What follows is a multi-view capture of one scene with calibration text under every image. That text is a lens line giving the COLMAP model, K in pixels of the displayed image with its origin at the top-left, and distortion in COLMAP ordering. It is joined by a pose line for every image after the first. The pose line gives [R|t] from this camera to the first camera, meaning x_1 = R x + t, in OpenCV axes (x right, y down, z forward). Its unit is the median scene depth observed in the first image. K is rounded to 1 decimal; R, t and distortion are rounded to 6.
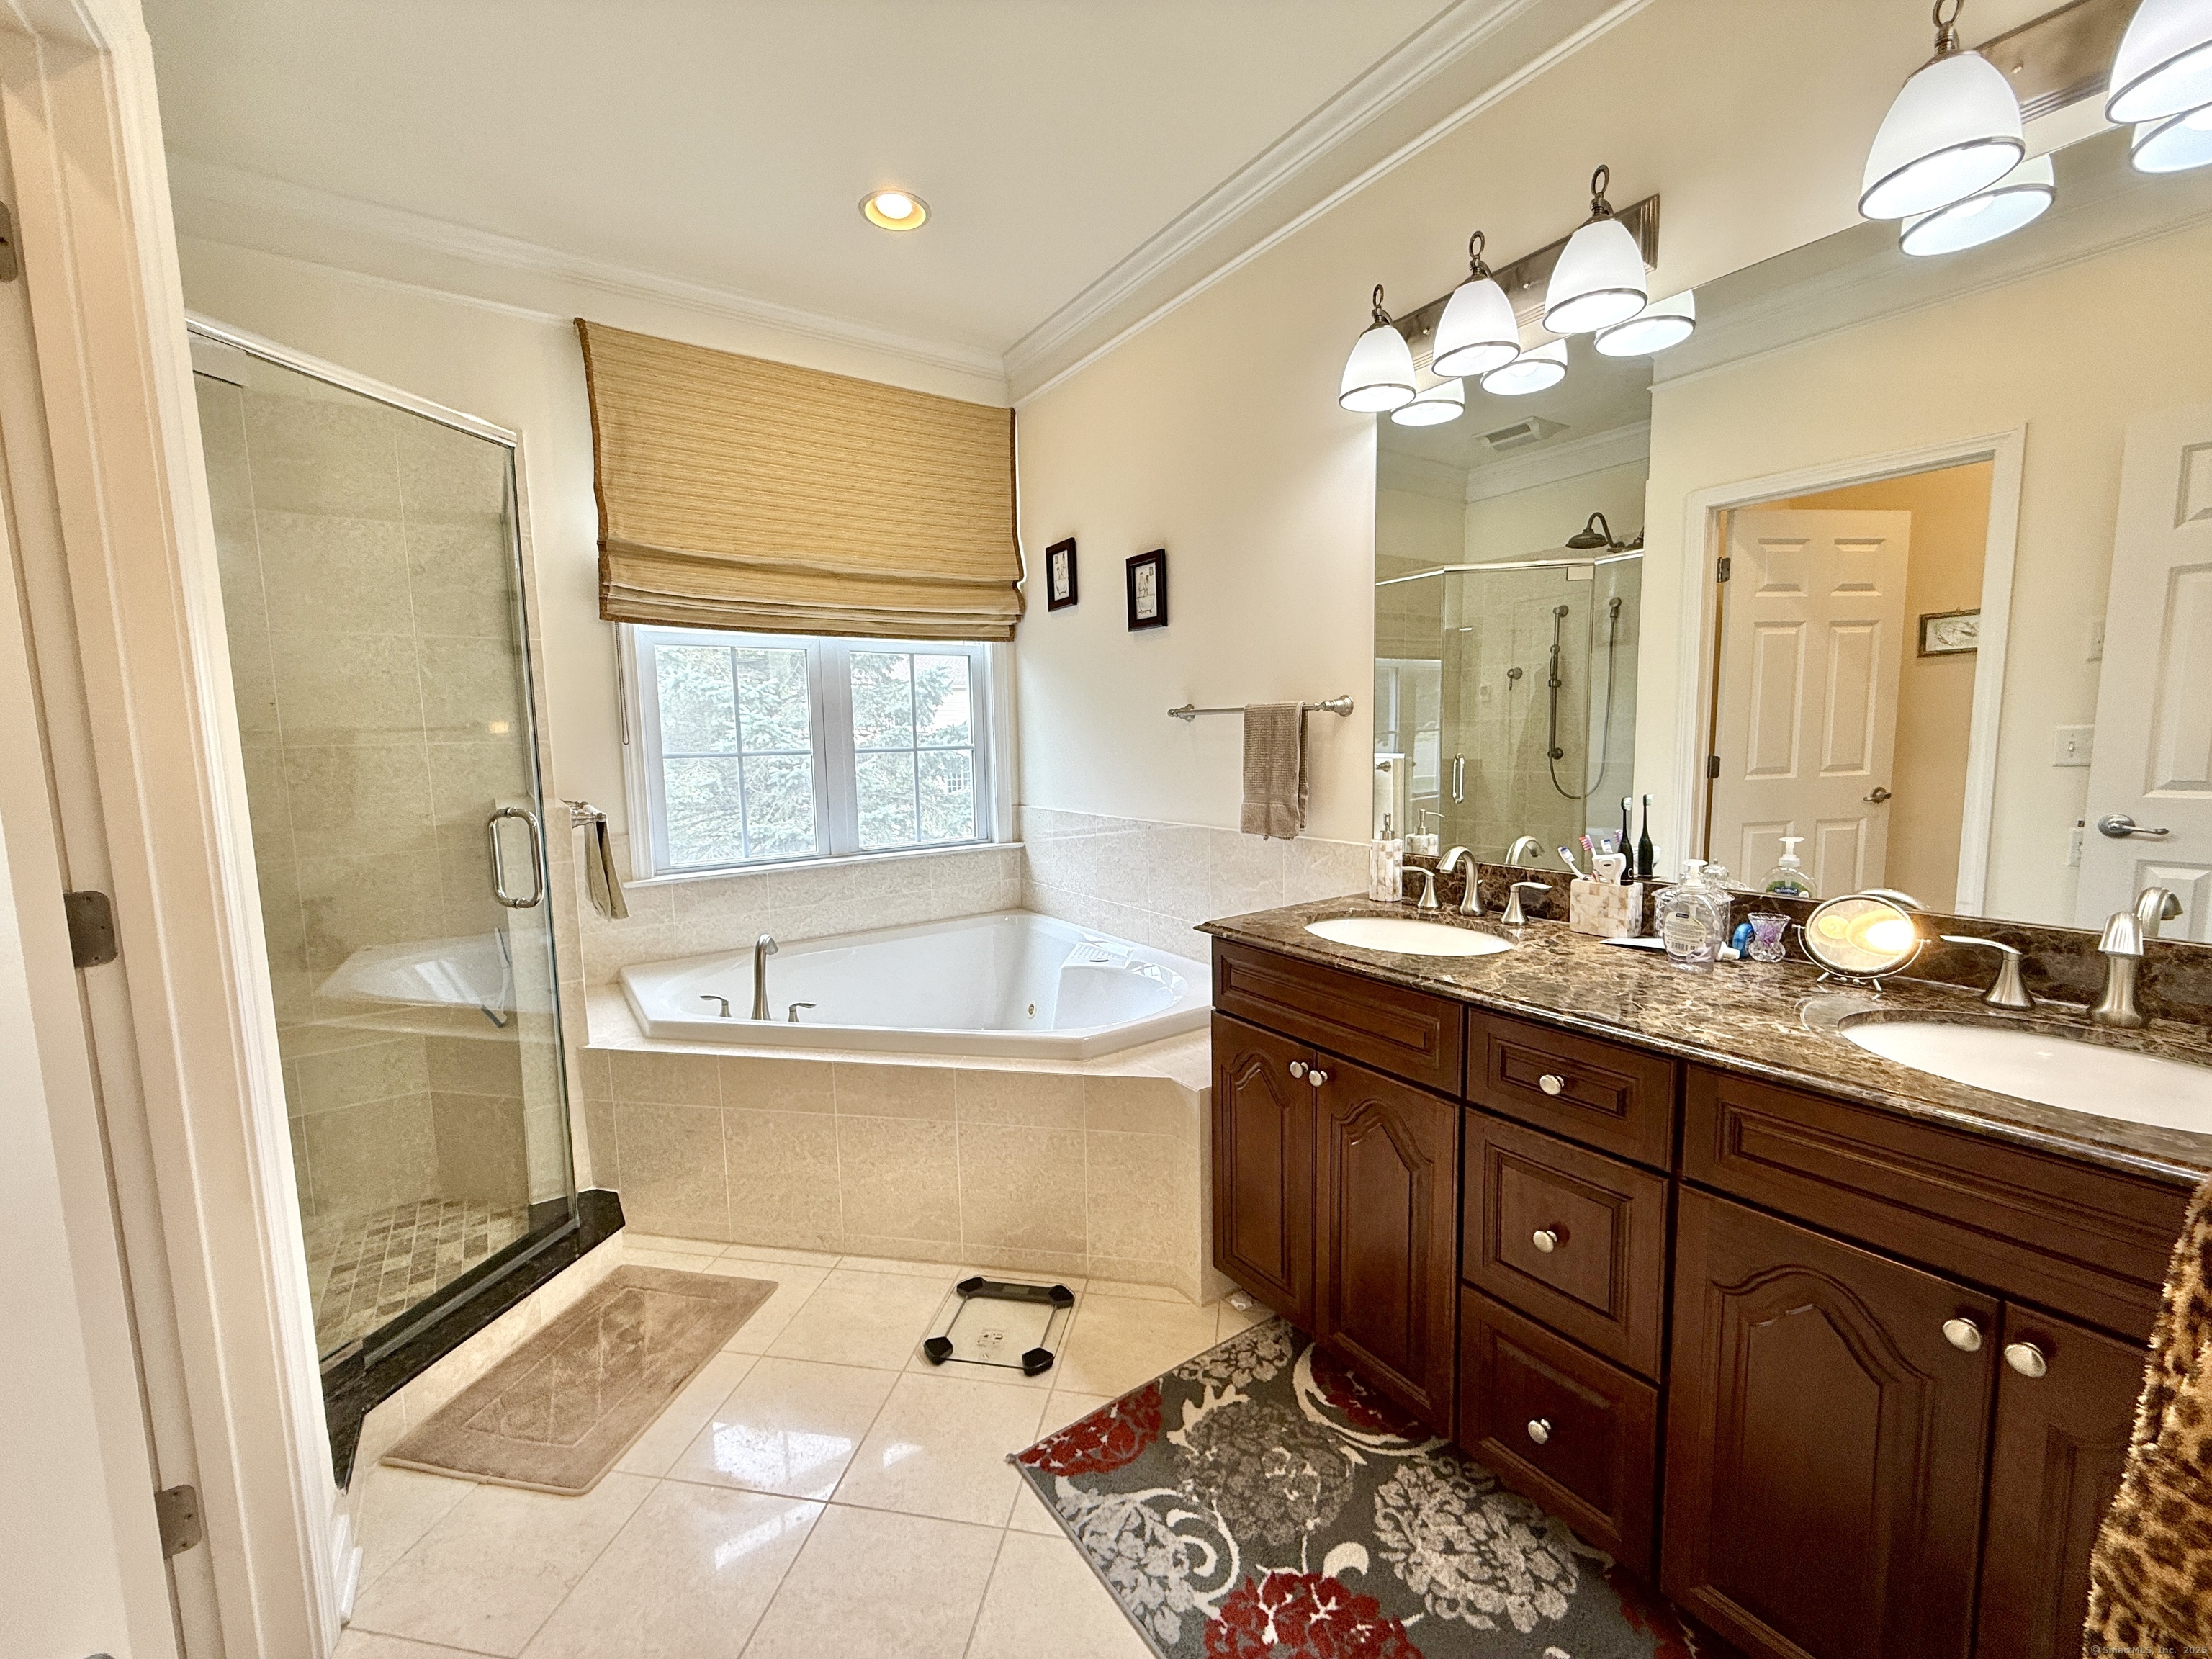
lens RADIAL K [[881.8, 0, 1106.7], [0, 881.8, 829.3], [0, 0, 1]] dist [-0.001439, 0.000971]
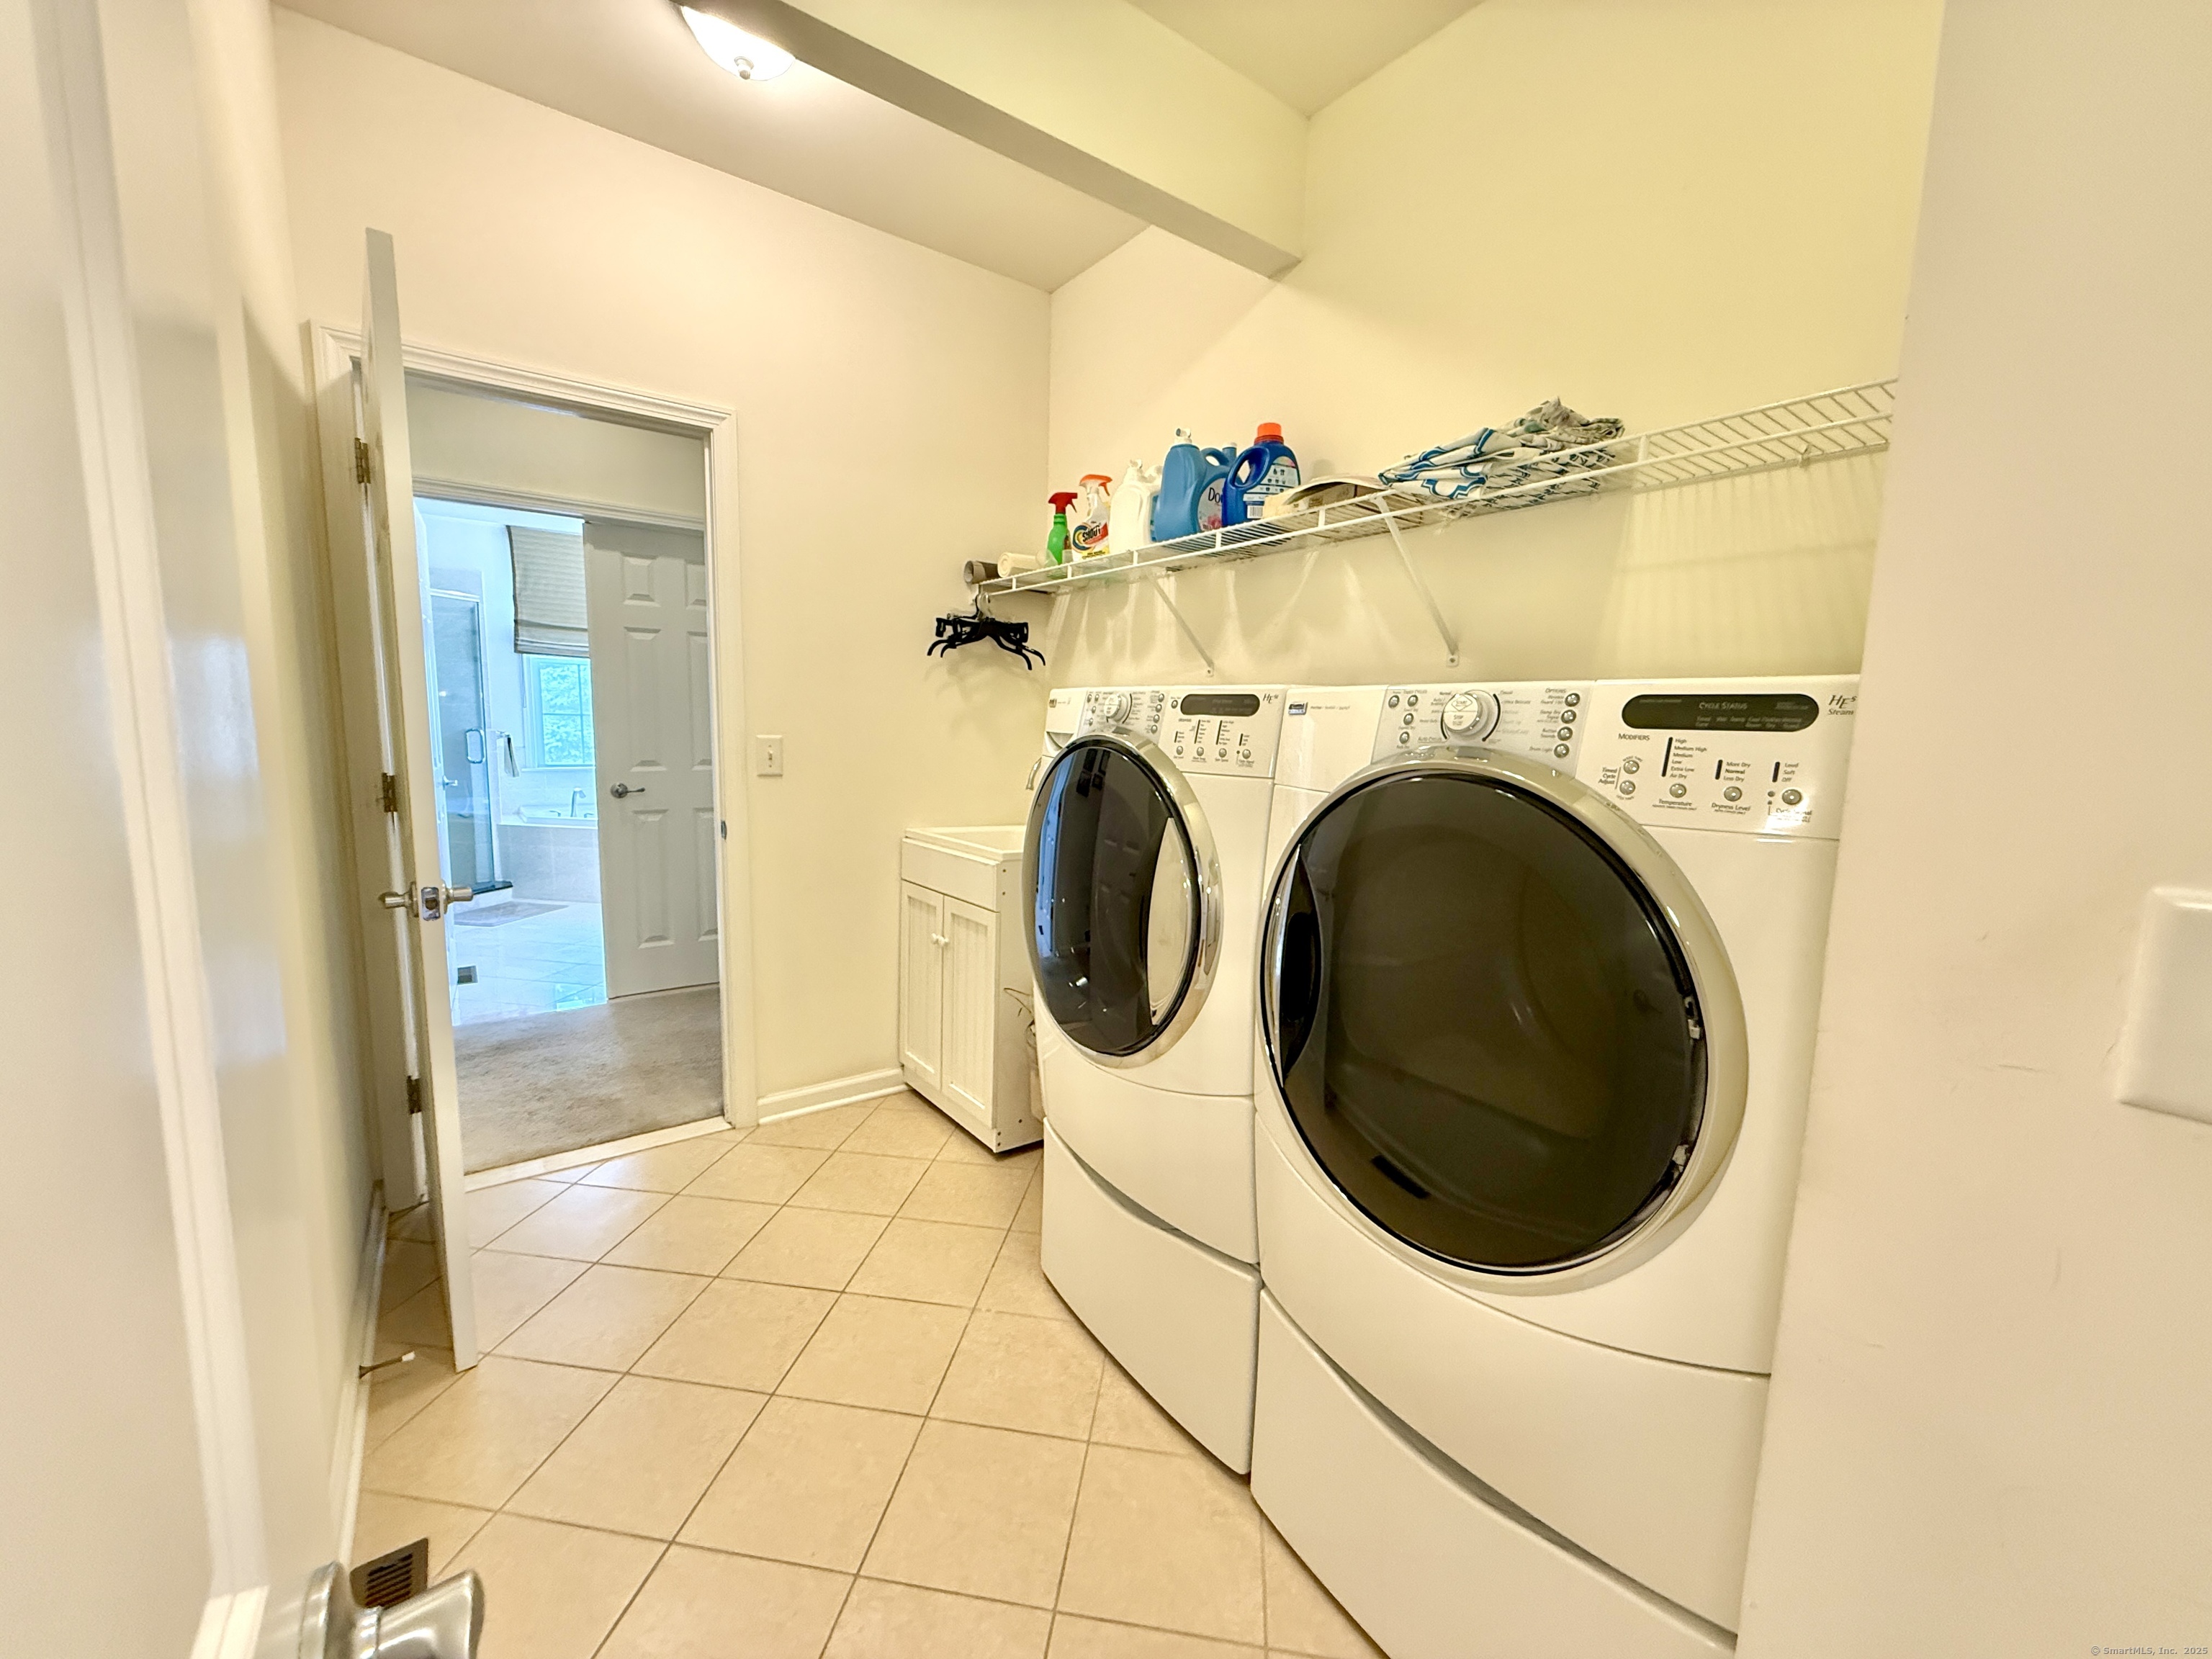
lens RADIAL K [[881.8, 0, 1105.3], [0, 881.8, 836.4], [0, 0, 1]] dist [-0.001439, 0.000971]
pose [[0.998499, 0.042317, 0.034780, 0.939803], [-0.043157, 0.998785, 0.023780, 0.122890], [-0.033731, -0.025245, 0.999112, -1.413702]]
